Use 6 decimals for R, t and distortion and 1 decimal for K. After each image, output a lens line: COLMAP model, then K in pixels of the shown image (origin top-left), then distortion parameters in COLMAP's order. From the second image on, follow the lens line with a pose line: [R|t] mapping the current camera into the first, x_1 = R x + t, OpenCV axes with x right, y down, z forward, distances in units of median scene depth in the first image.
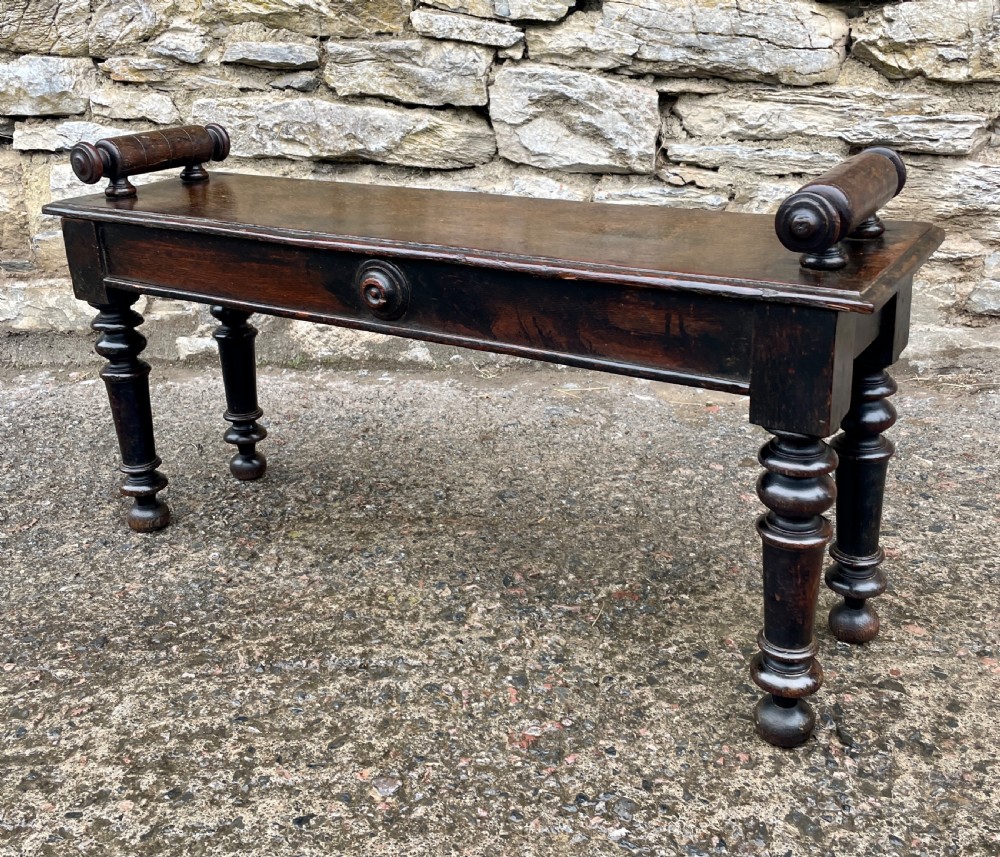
lens RADIAL K [[1037.3, 0, 504.2], [0, 1037.3, 365.3], [0, 0, 1]] dist [0.028997, 0.000000]
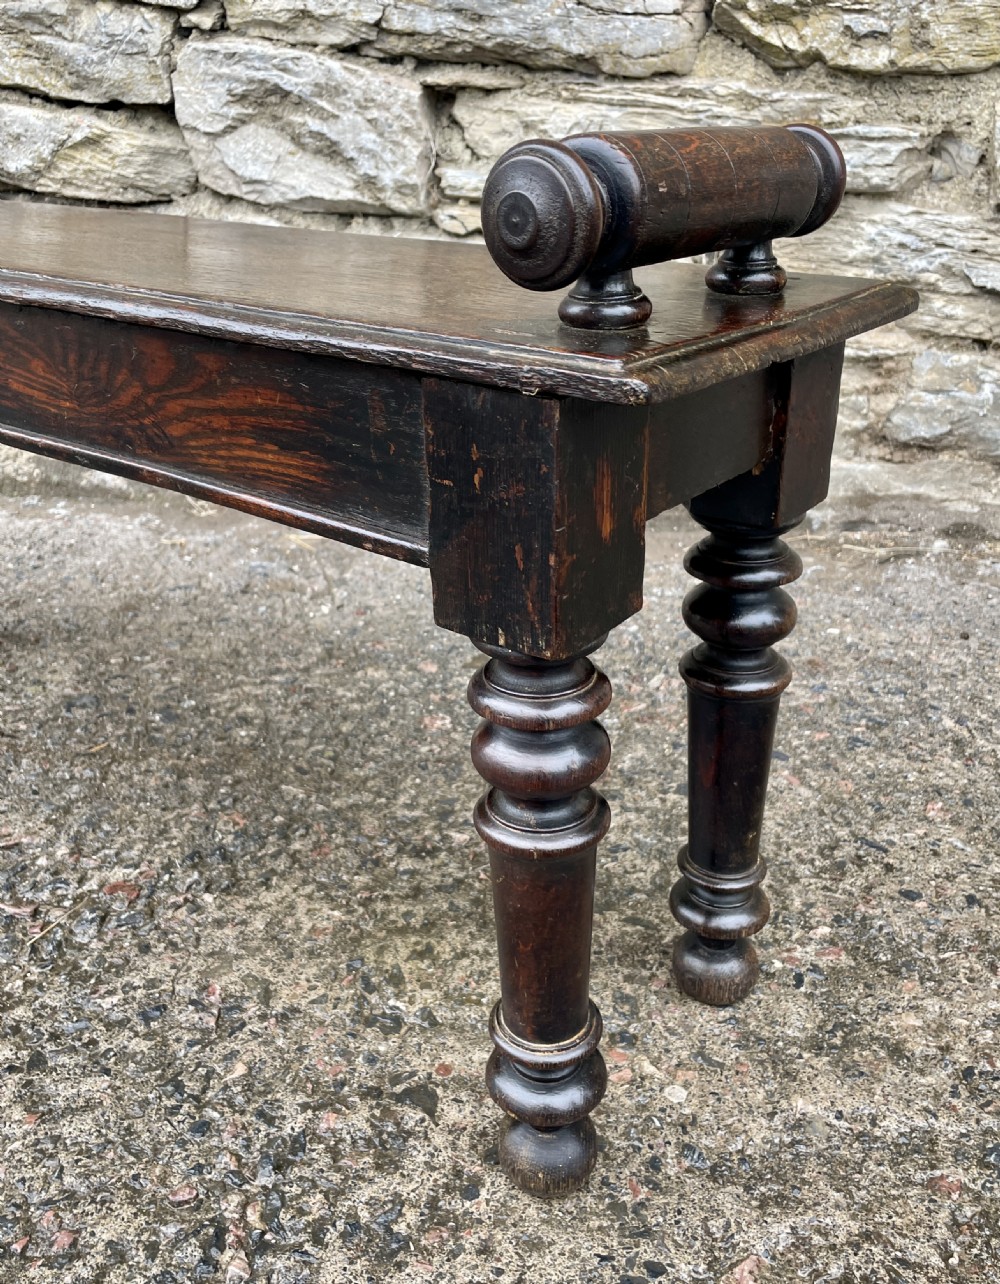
lens RADIAL K [[1203.7, 0, 500.8], [0, 1203.7, 618.1], [0, 0, 1]] dist [0.022082, 0.000000]
pose [[0.997488, 0.038141, -0.059689, 0.256962], [-0.030955, 0.992650, 0.116996, -0.021172], [0.063712, -0.114855, 0.991337, 0.213897]]
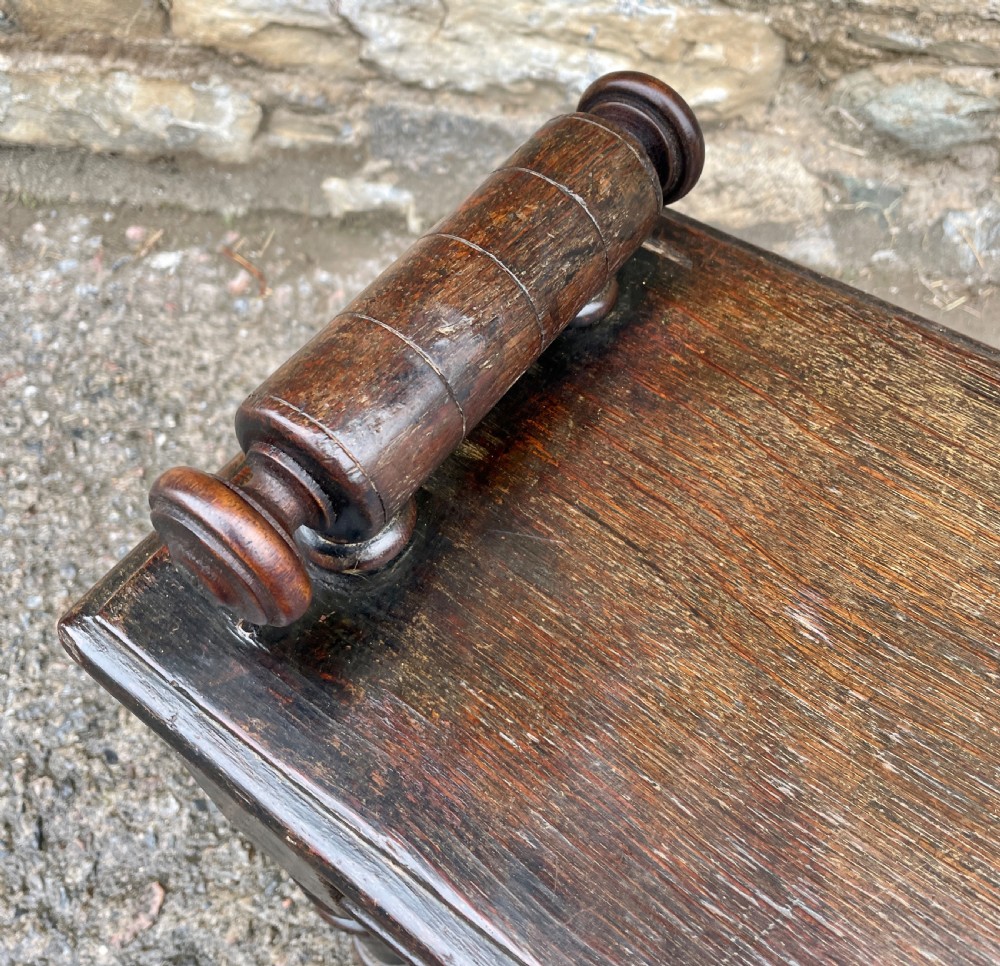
lens RADIAL K [[1013.7, 0, 495.7], [0, 1013.7, 369.0], [0, 0, 1]] dist [0.024902, 0.000000]
pose [[0.998814, 0.044059, -0.020726, -0.242425], [-0.026771, 0.852487, 0.522062, -0.232769], [0.040670, -0.520888, 0.852655, 0.596290]]
